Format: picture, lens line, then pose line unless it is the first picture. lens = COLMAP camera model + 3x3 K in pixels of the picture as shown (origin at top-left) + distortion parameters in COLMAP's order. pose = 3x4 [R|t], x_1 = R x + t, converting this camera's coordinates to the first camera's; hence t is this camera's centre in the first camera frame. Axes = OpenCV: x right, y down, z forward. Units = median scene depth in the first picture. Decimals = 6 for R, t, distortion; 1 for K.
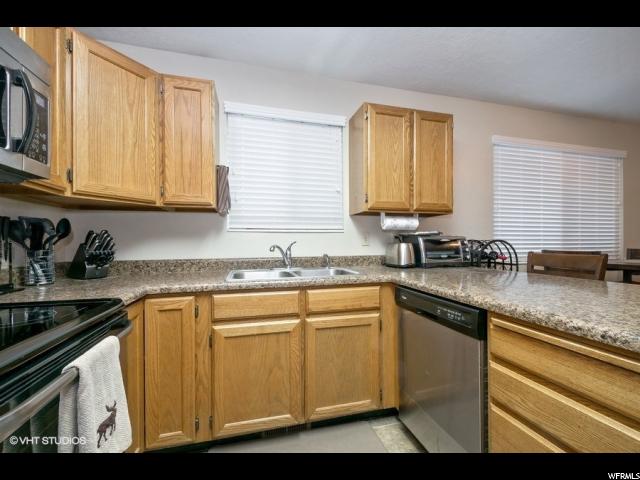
lens RADIAL K [[280.1, 0, 322.1], [0, 280.1, 244.9], [0, 0, 1]] dist [0.001024, -0.000594]
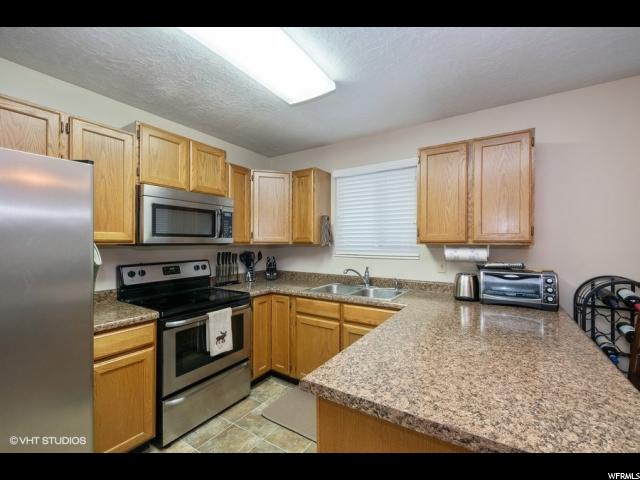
lens RADIAL K [[280.1, 0, 318.6], [0, 280.1, 240.4], [0, 0, 1]] dist [0.001024, -0.000594]
pose [[0.654132, 0.002360, -0.756377, 0.902903], [-0.006430, 0.999976, -0.002441, -0.156795], [0.756353, 0.006461, 0.654132, -0.053845]]
